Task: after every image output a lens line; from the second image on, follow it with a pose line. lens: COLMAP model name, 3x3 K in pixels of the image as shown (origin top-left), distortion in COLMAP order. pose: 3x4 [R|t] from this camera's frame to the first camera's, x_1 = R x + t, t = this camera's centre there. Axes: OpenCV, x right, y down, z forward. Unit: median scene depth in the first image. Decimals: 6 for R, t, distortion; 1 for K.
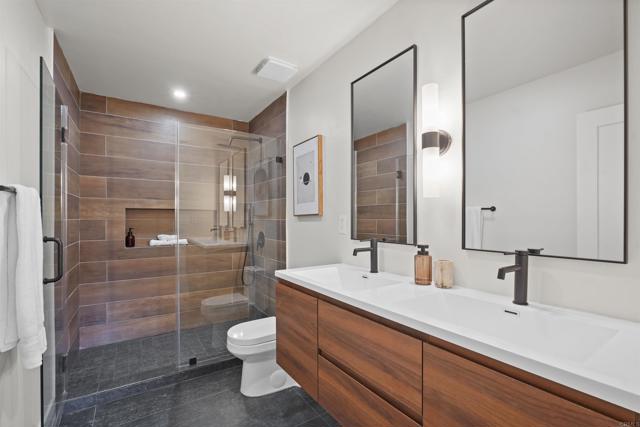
lens RADIAL K [[289.3, 0, 321.7], [0, 289.3, 214.8], [0, 0, 1]] dist [-0.008452, 0.000798]
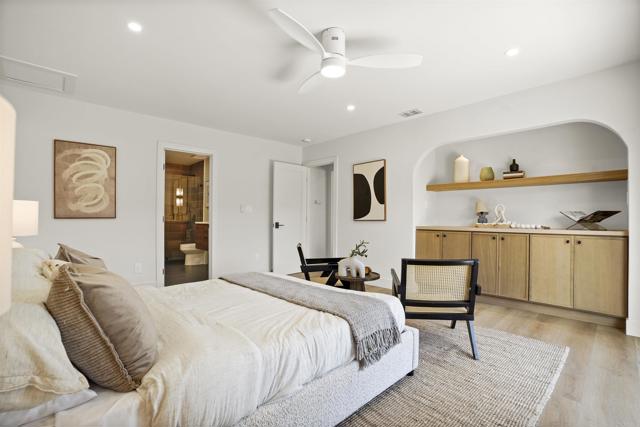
lens RADIAL K [[289.3, 0, 317.0], [0, 289.3, 214.6], [0, 0, 1]] dist [-0.008452, 0.000798]
pose [[0.987207, 0.007738, 0.159254, 0.365385], [-0.007138, 0.999965, -0.004338, 0.059279], [-0.159282, 0.003146, 0.987228, -1.341316]]
